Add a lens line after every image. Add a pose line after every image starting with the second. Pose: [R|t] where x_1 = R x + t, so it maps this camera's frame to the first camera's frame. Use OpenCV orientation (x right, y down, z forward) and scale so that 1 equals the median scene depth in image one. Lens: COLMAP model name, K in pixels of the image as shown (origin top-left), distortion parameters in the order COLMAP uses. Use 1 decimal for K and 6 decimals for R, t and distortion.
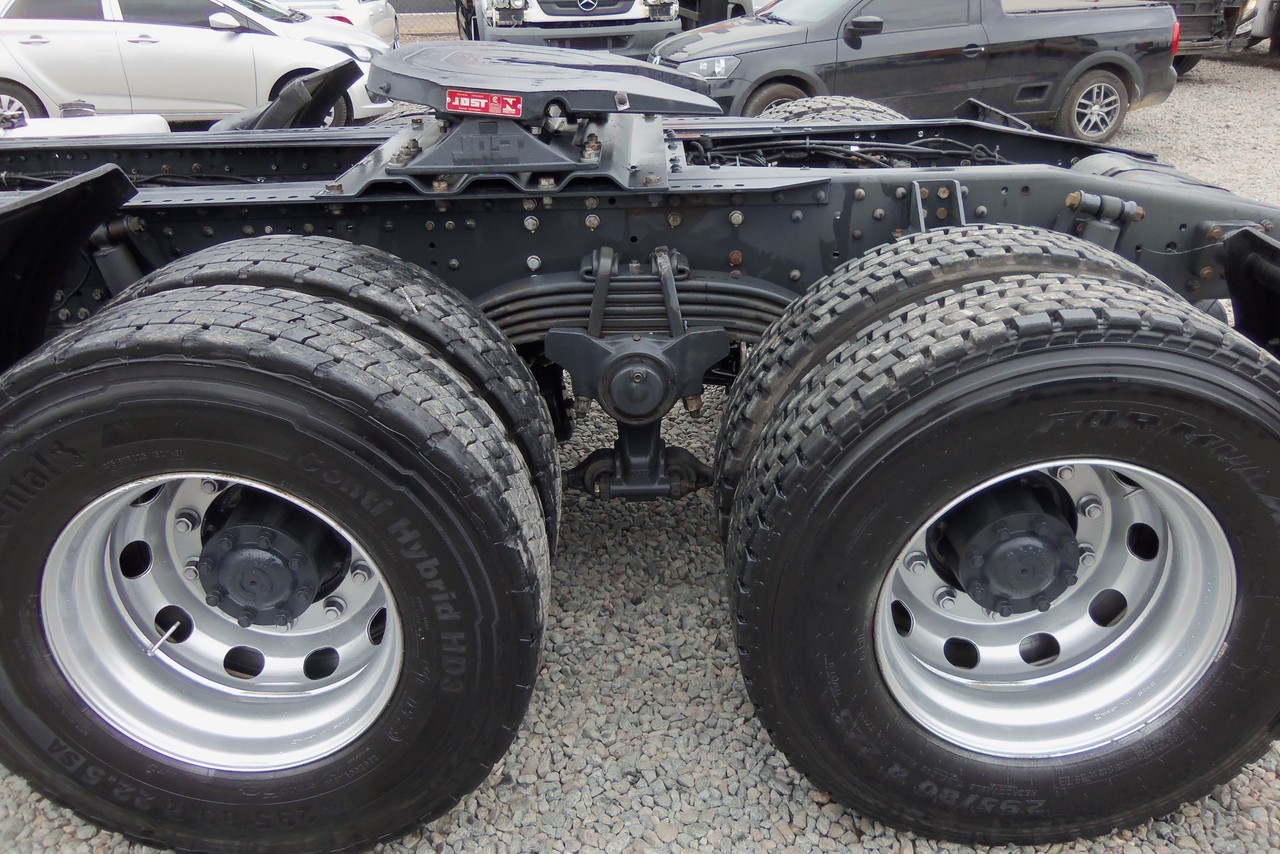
lens RADIAL K [[1058.8, 0, 632.6], [0, 1058.8, 419.0], [0, 0, 1]] dist [-0.025168, 0.020748]
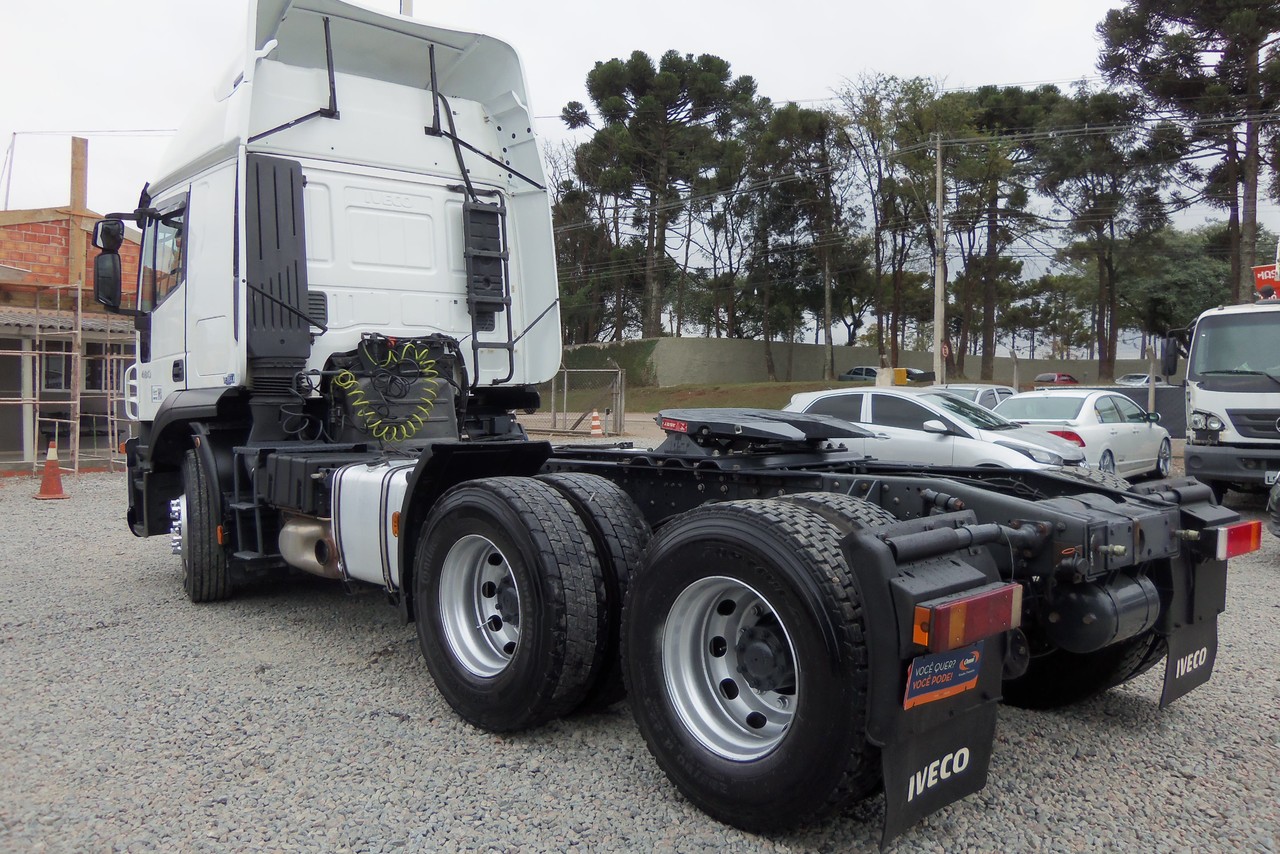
lens RADIAL K [[1058.8, 0, 631.1], [0, 1058.8, 430.8], [0, 0, 1]] dist [-0.025168, 0.020748]
pose [[0.676670, 0.037872, -0.735312, 1.275076], [-0.307341, 0.922039, -0.235340, 0.224678], [0.669074, 0.385239, 0.635556, -0.386020]]
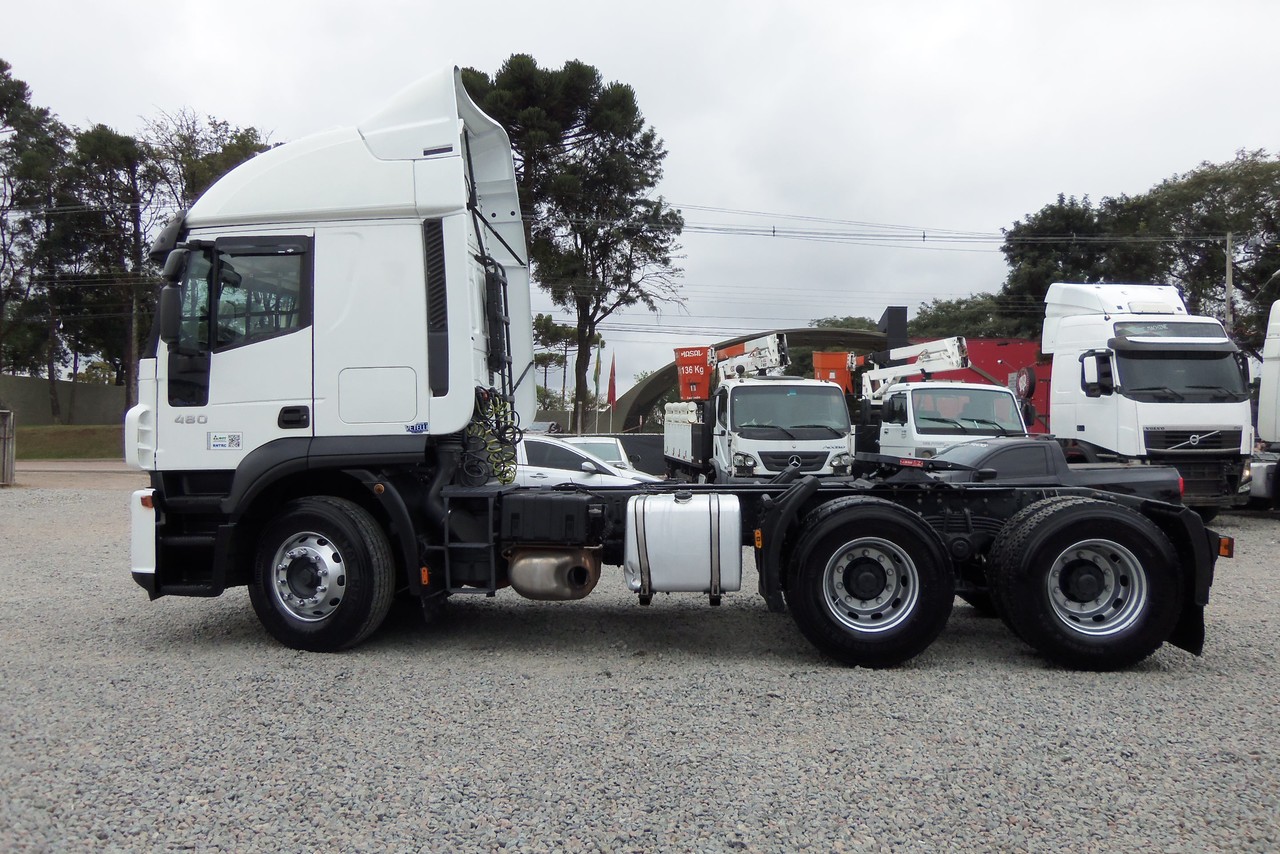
lens RADIAL K [[1058.8, 0, 645.6], [0, 1058.8, 424.7], [0, 0, 1]] dist [-0.025168, 0.020748]
pose [[0.997489, 0.014119, -0.069402, -0.700694], [-0.041946, 0.907345, -0.418289, 0.968048], [0.057066, 0.420150, 0.905659, -2.015335]]
